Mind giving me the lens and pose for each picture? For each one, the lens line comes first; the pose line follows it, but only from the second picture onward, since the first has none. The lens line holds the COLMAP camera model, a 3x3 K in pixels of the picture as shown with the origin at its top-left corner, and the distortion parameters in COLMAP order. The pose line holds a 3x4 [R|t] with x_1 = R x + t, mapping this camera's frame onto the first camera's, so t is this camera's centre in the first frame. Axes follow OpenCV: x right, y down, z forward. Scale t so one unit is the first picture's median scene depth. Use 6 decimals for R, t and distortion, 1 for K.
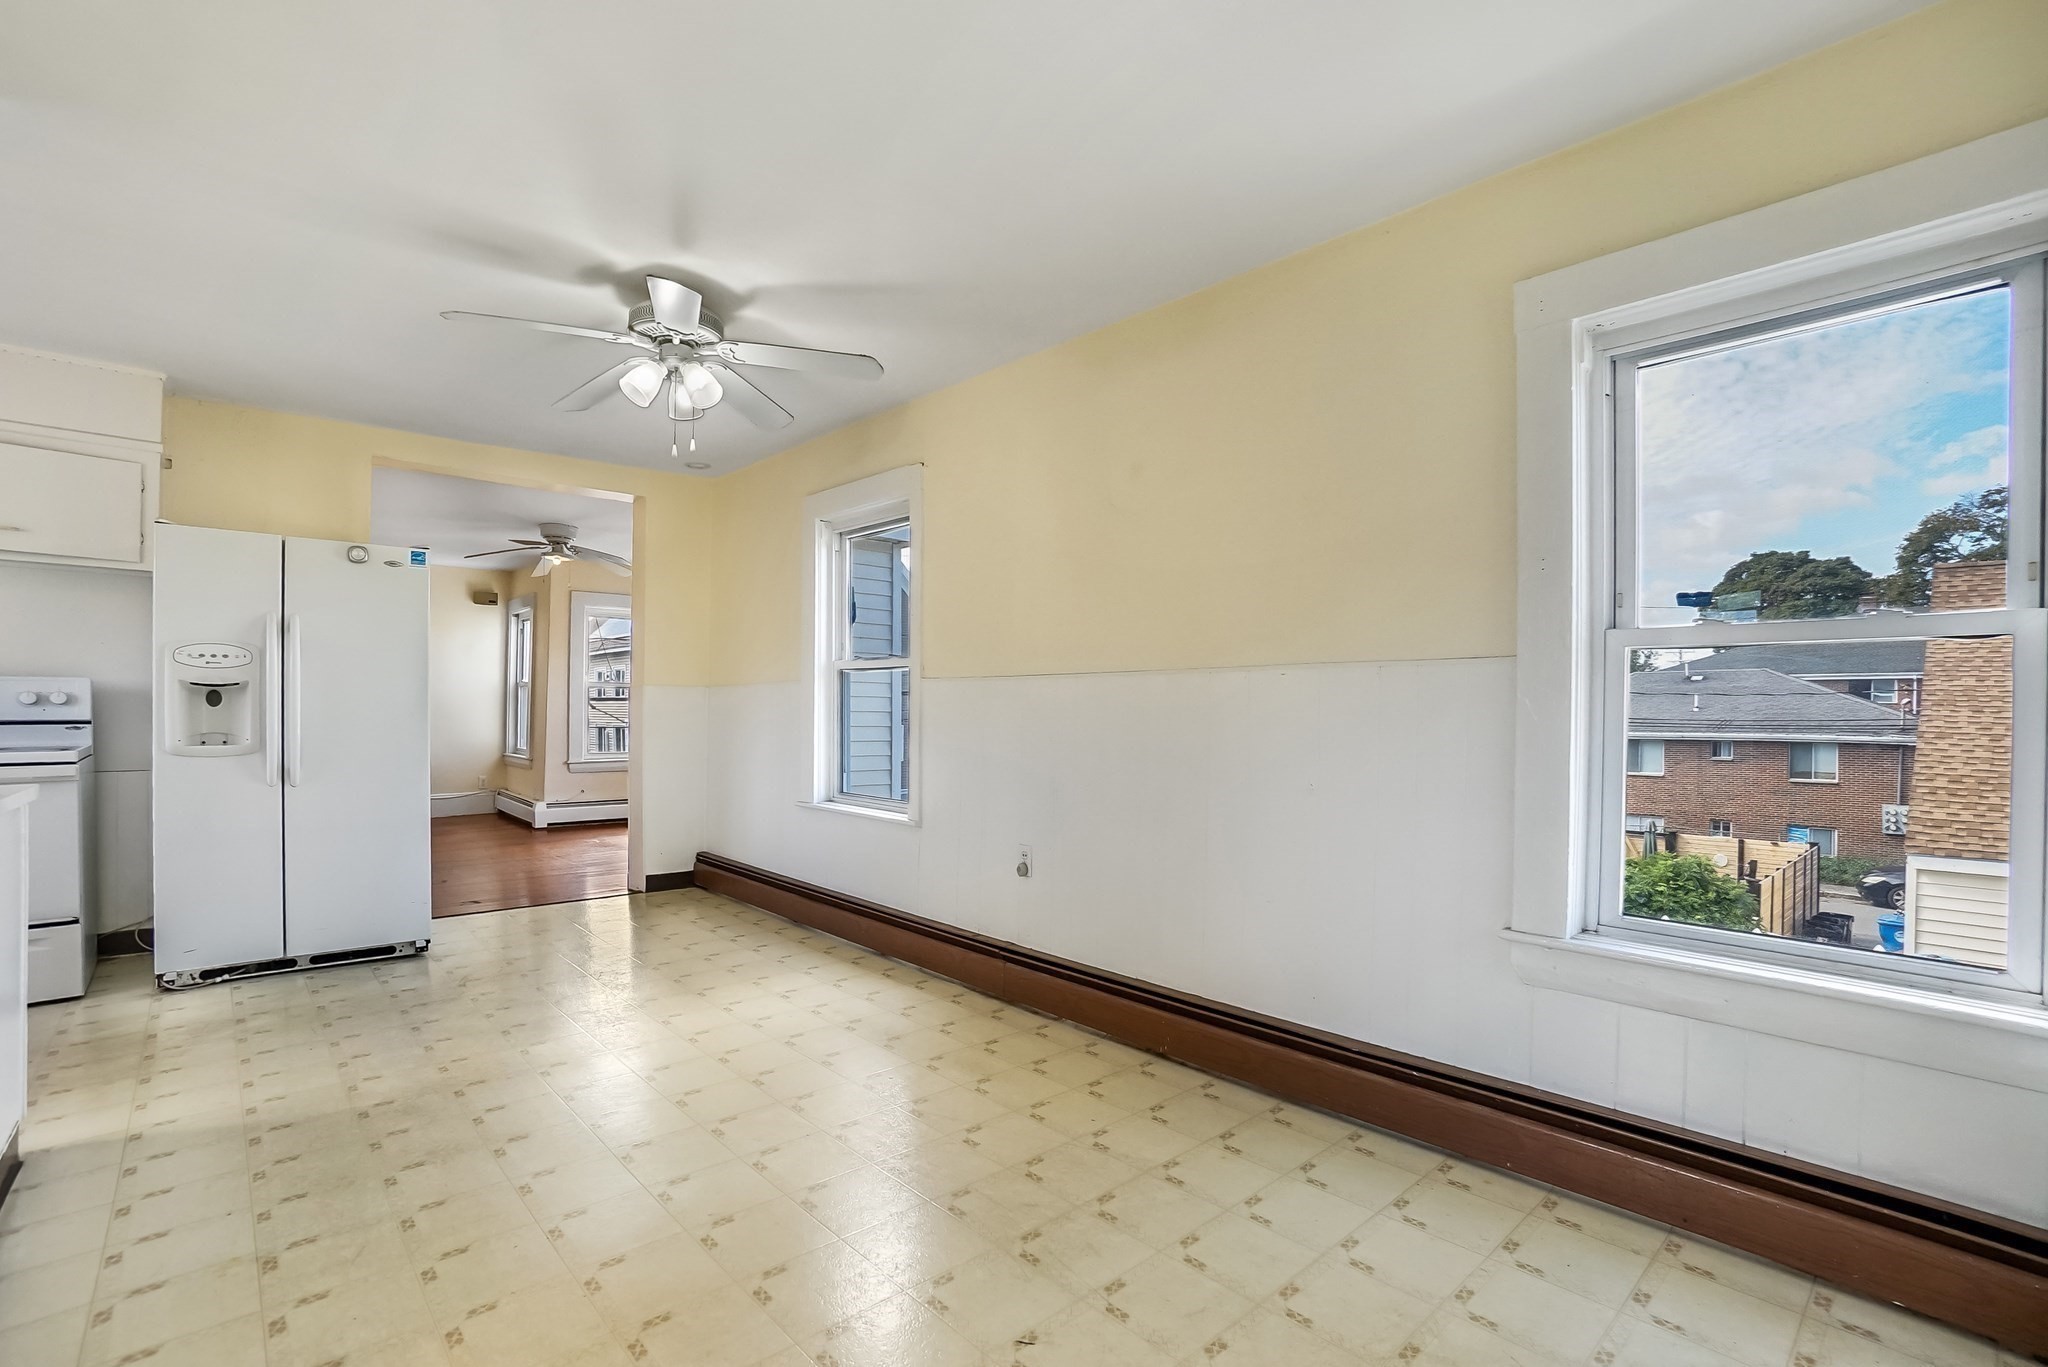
lens RADIAL K [[926.1, 0, 996.8], [0, 926.1, 719.2], [0, 0, 1]] dist [-0.067351, 0.025815]
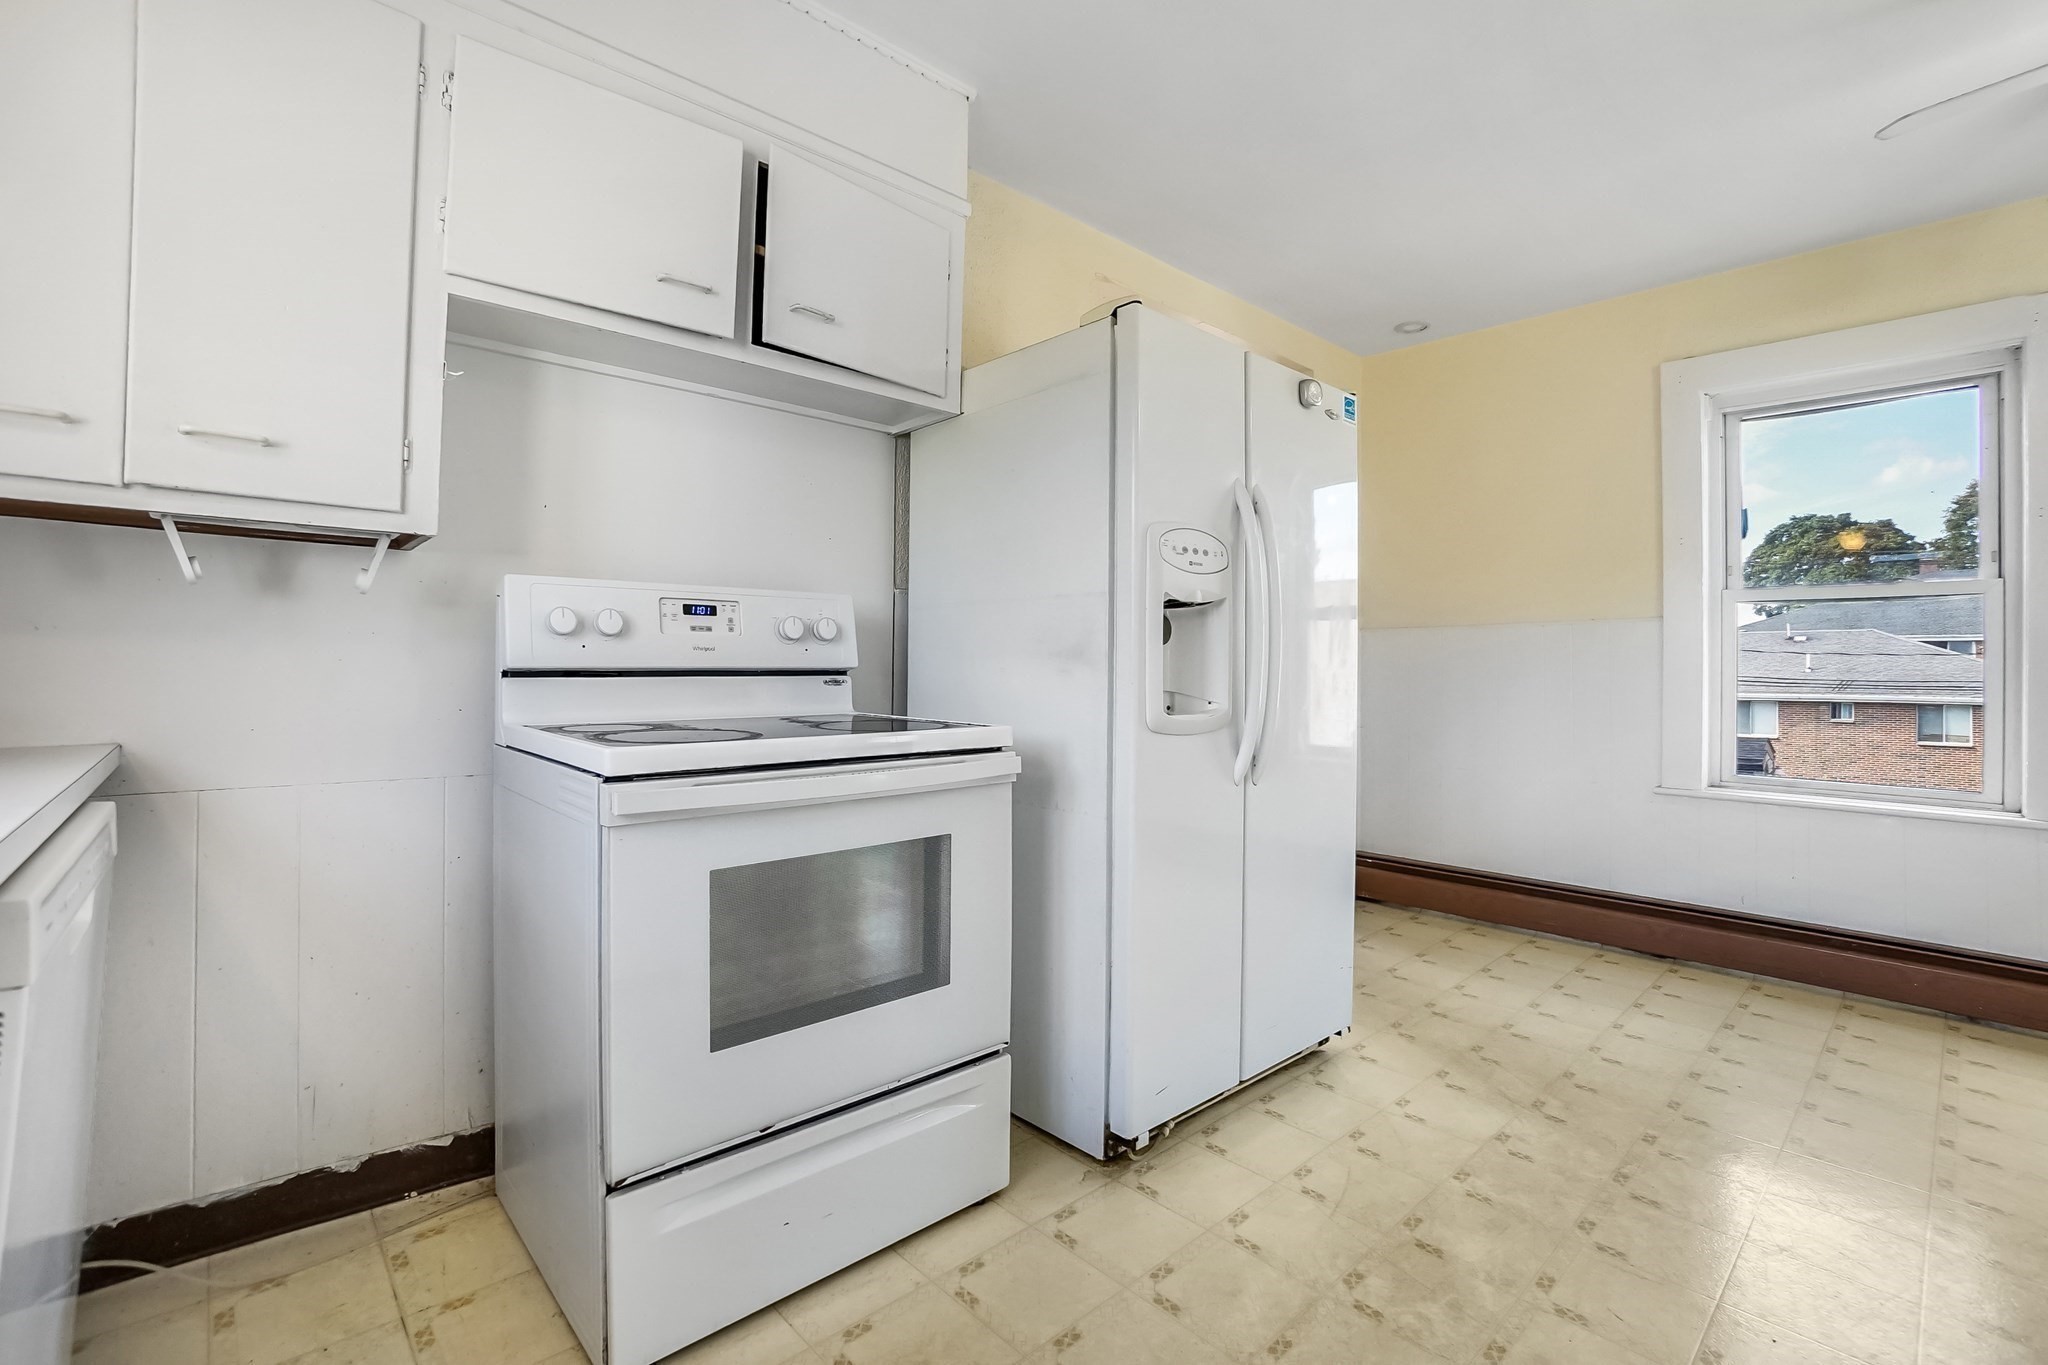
lens RADIAL K [[905.7, 0, 1009.9], [0, 905.7, 671.2], [0, 0, 1]] dist [-0.064545, 0.020399]
pose [[0.999980, 0.002152, 0.005991, -0.871112], [-0.002101, 0.999962, -0.008467, 0.006696], [-0.006009, 0.008454, 0.999946, 0.389848]]
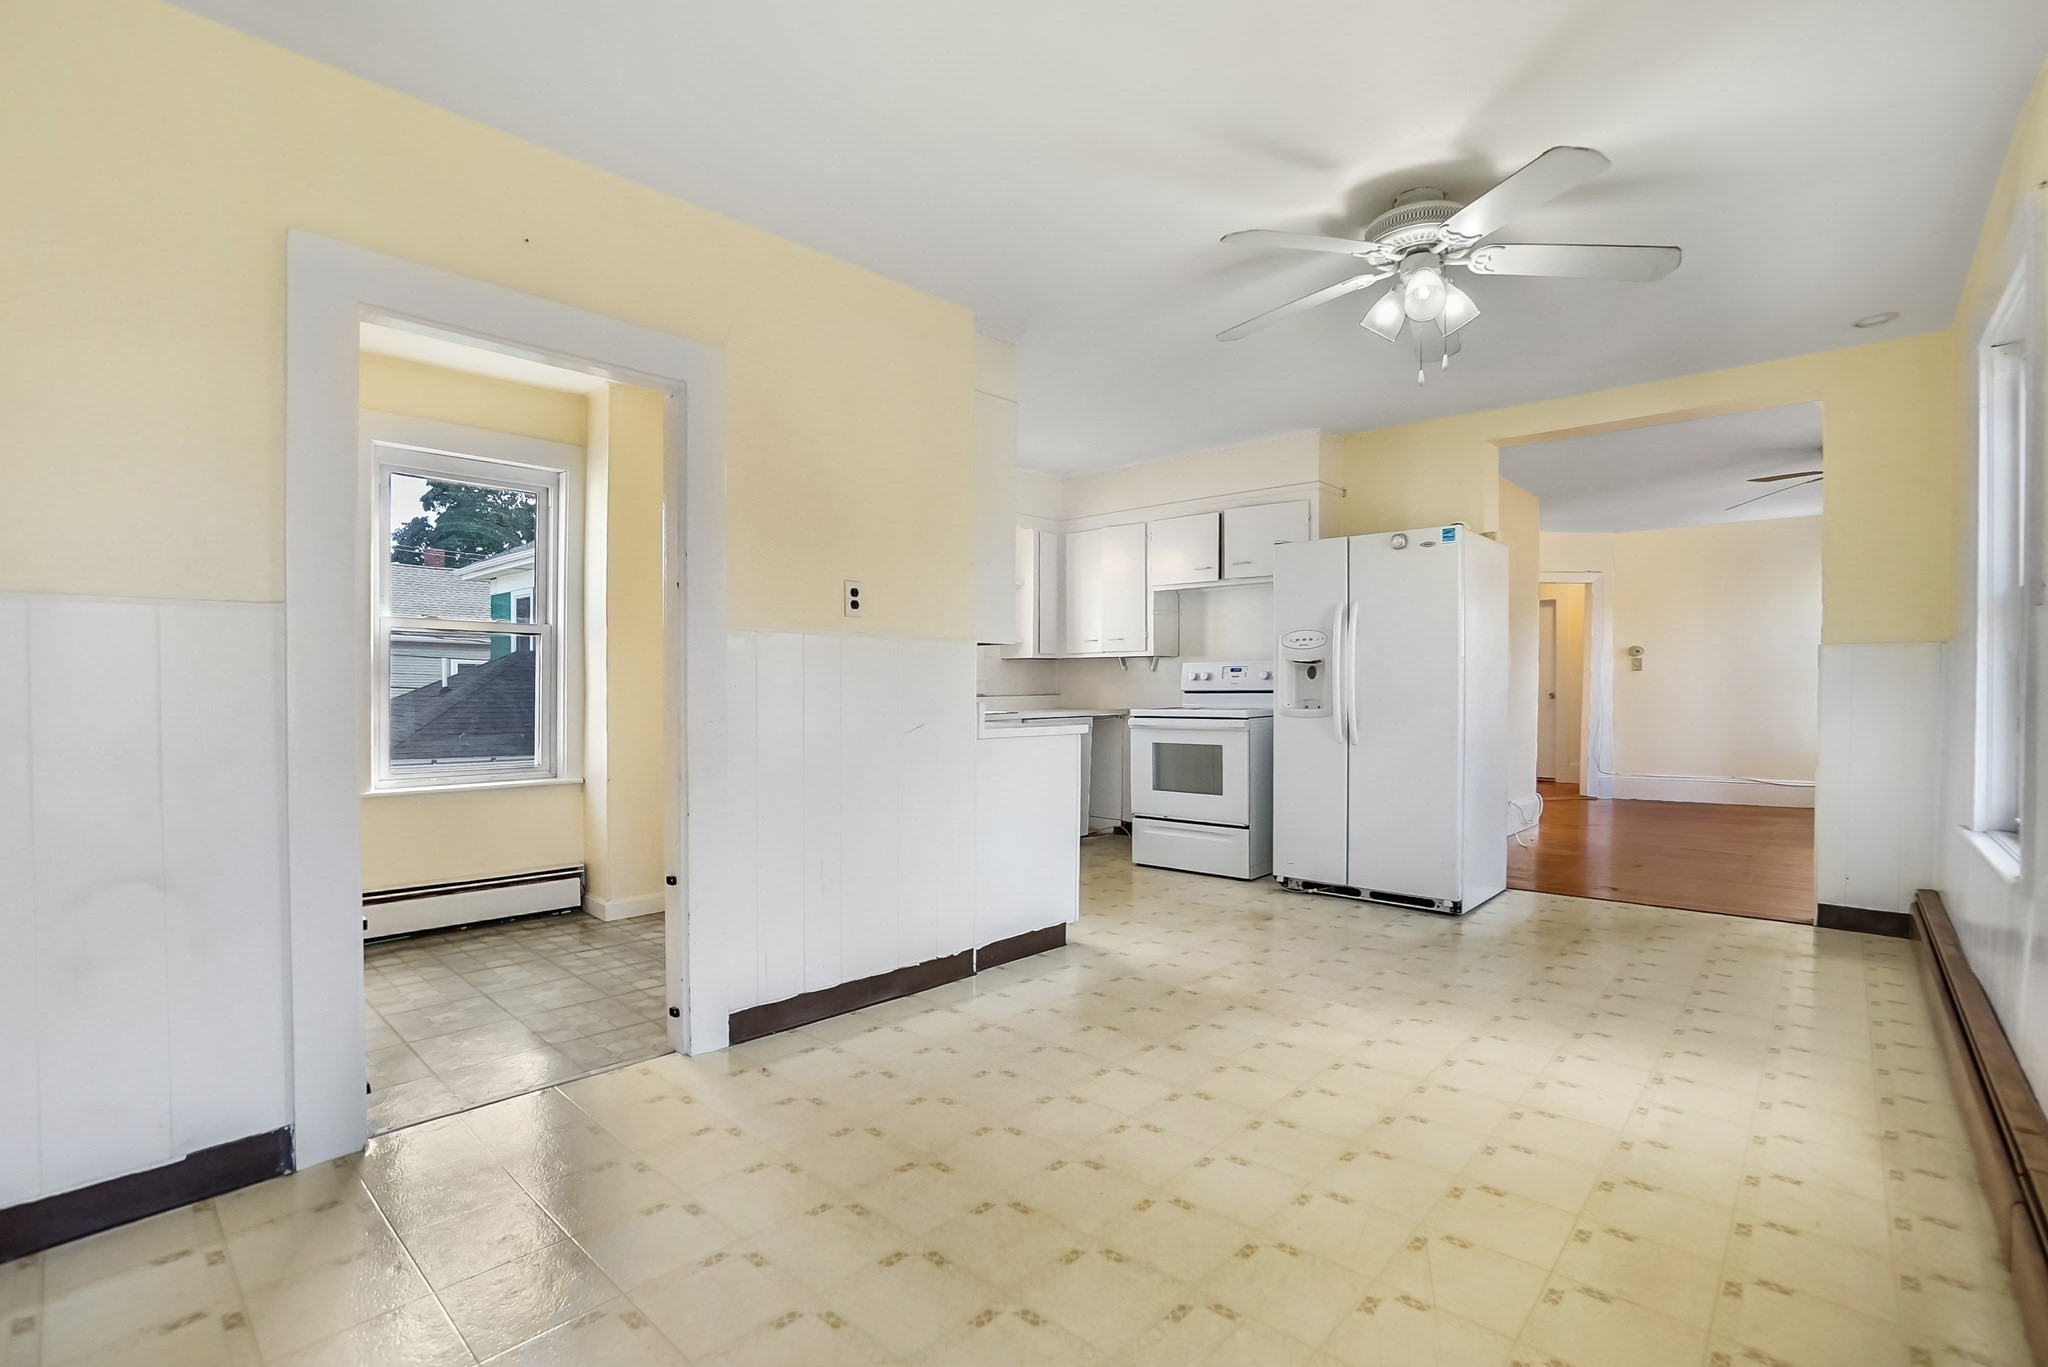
lens RADIAL K [[915.8, 0, 1011.7], [0, 915.8, 690.7], [0, 0, 1]] dist [-0.074612, 0.026576]
pose [[0.095262, -0.002774, -0.995448, 0.347743], [-0.006592, 0.999972, -0.003417, 0.009262], [0.995430, 0.006887, 0.095241, 0.395378]]
